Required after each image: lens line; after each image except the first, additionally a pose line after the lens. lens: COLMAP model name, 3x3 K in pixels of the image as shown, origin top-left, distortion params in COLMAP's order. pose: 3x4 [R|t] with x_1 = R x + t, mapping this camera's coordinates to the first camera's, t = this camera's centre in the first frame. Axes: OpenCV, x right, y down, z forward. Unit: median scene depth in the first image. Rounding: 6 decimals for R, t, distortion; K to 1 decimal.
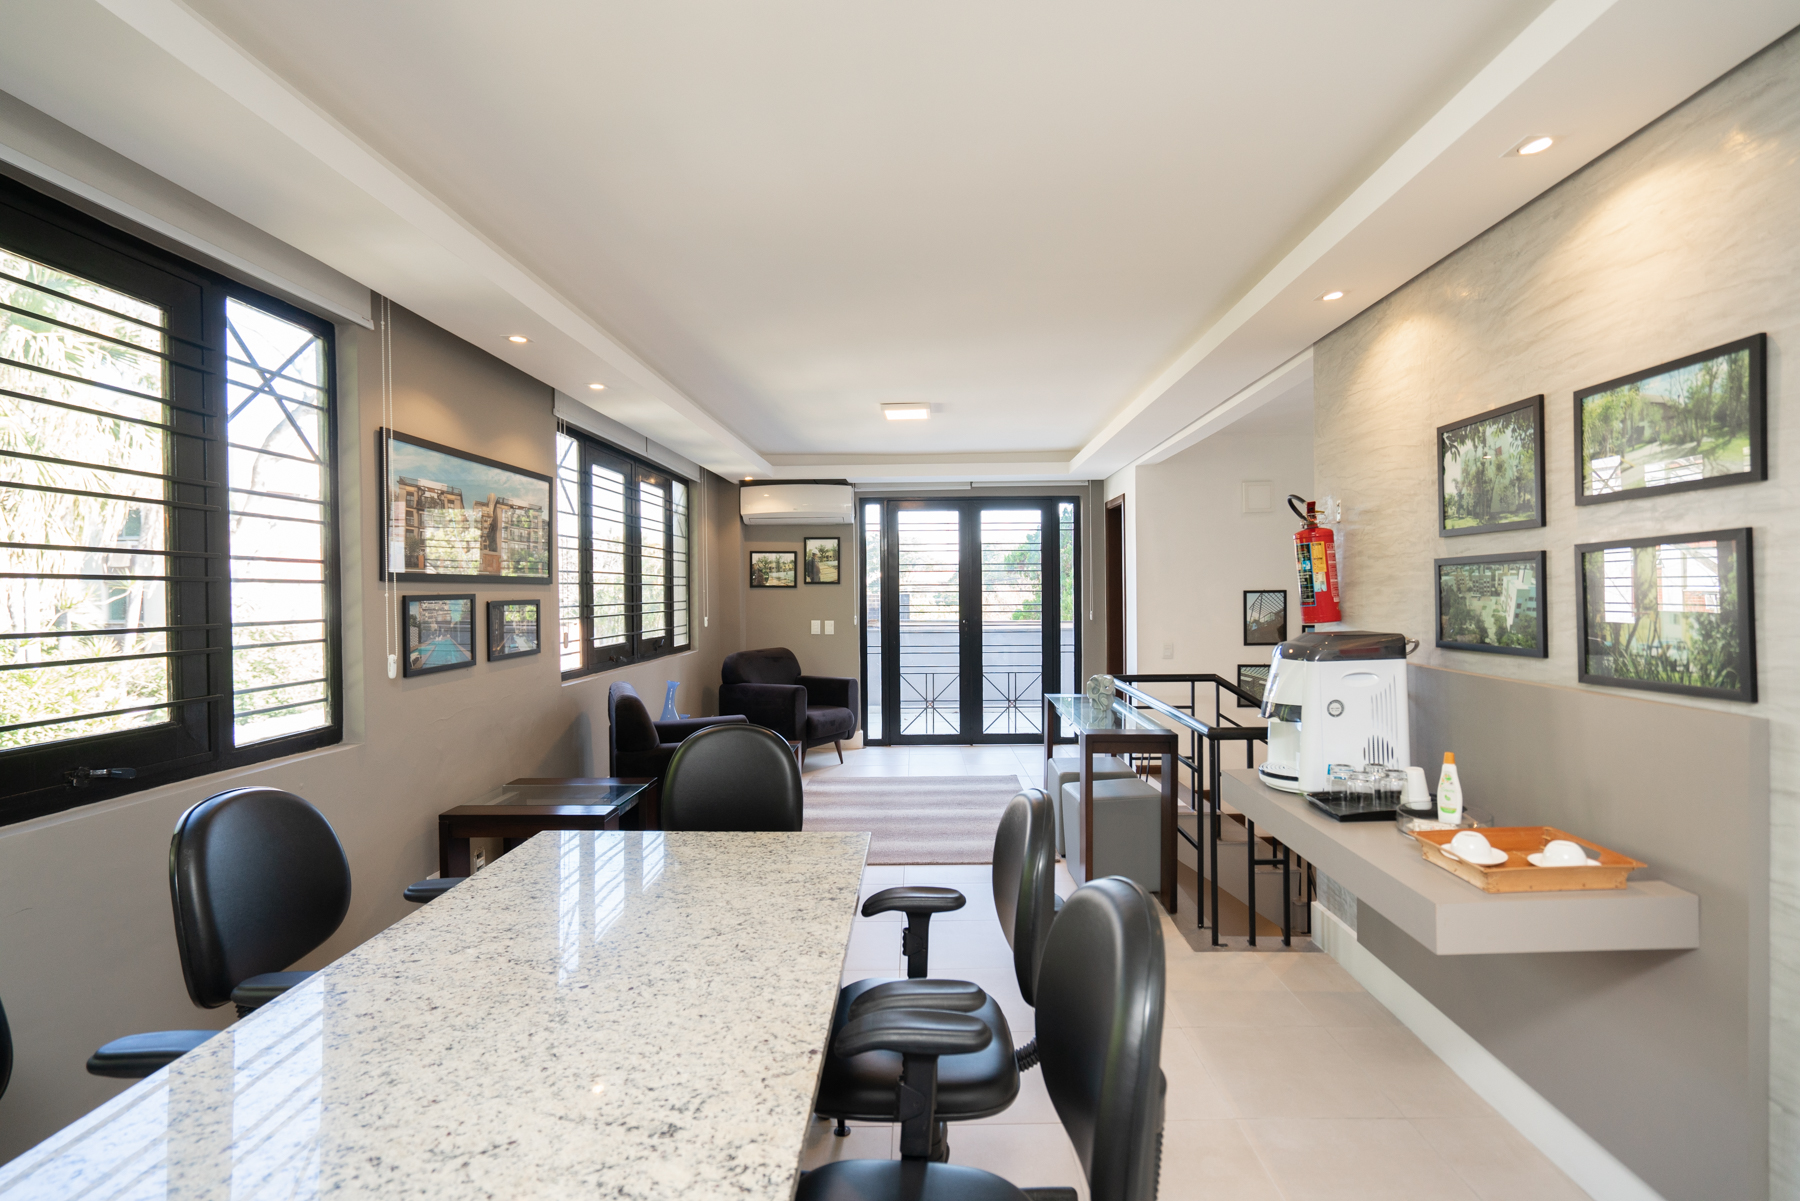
lens RADIAL K [[813.0, 0, 903.4], [0, 813.0, 597.5], [0, 0, 1]] dist [0.000024, 0.000220]
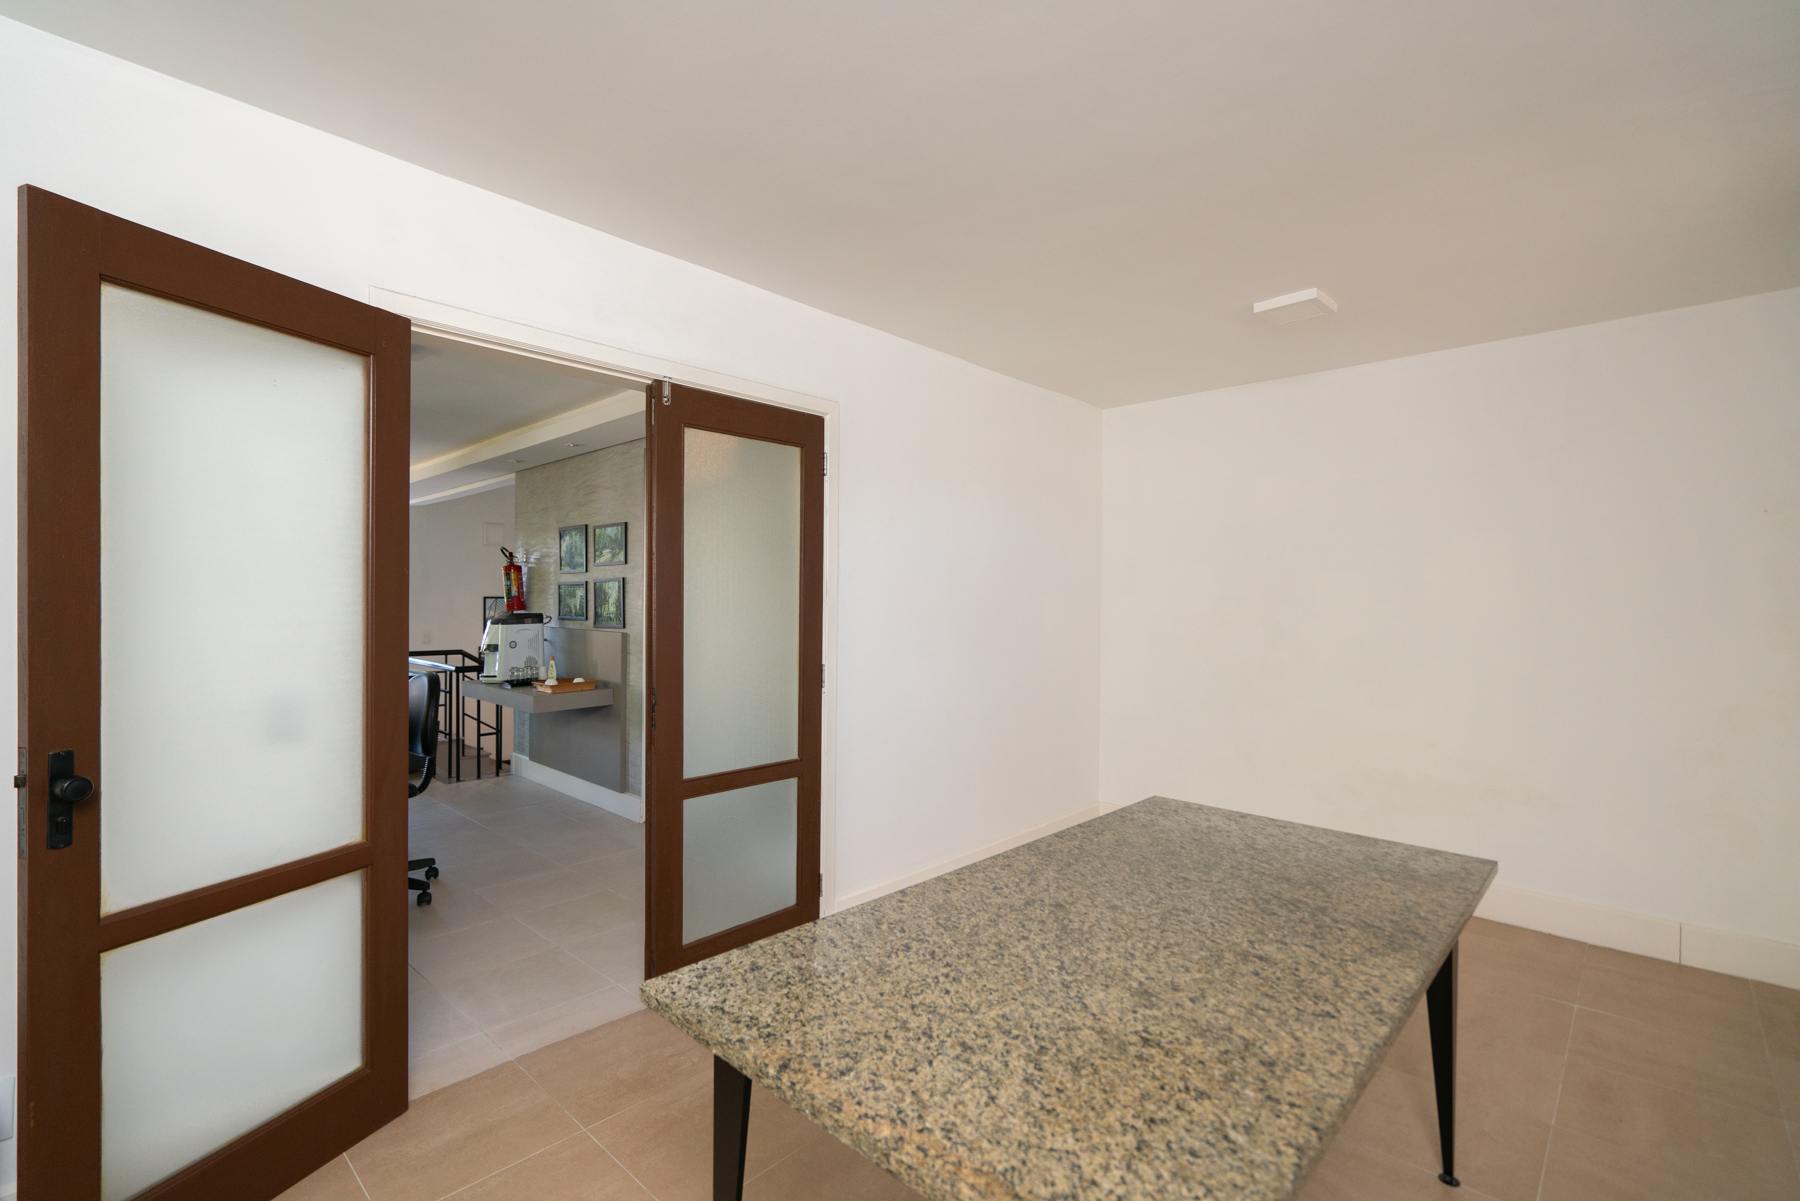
lens RADIAL K [[813.0, 0, 900.0], [0, 813.0, 602.5], [0, 0, 1]] dist [0.000024, 0.000220]
pose [[0.657896, 0.011887, 0.753015, -0.497371], [-0.007322, 0.999929, -0.009388, 0.027945], [-0.753073, 0.000663, 0.657936, -1.371806]]
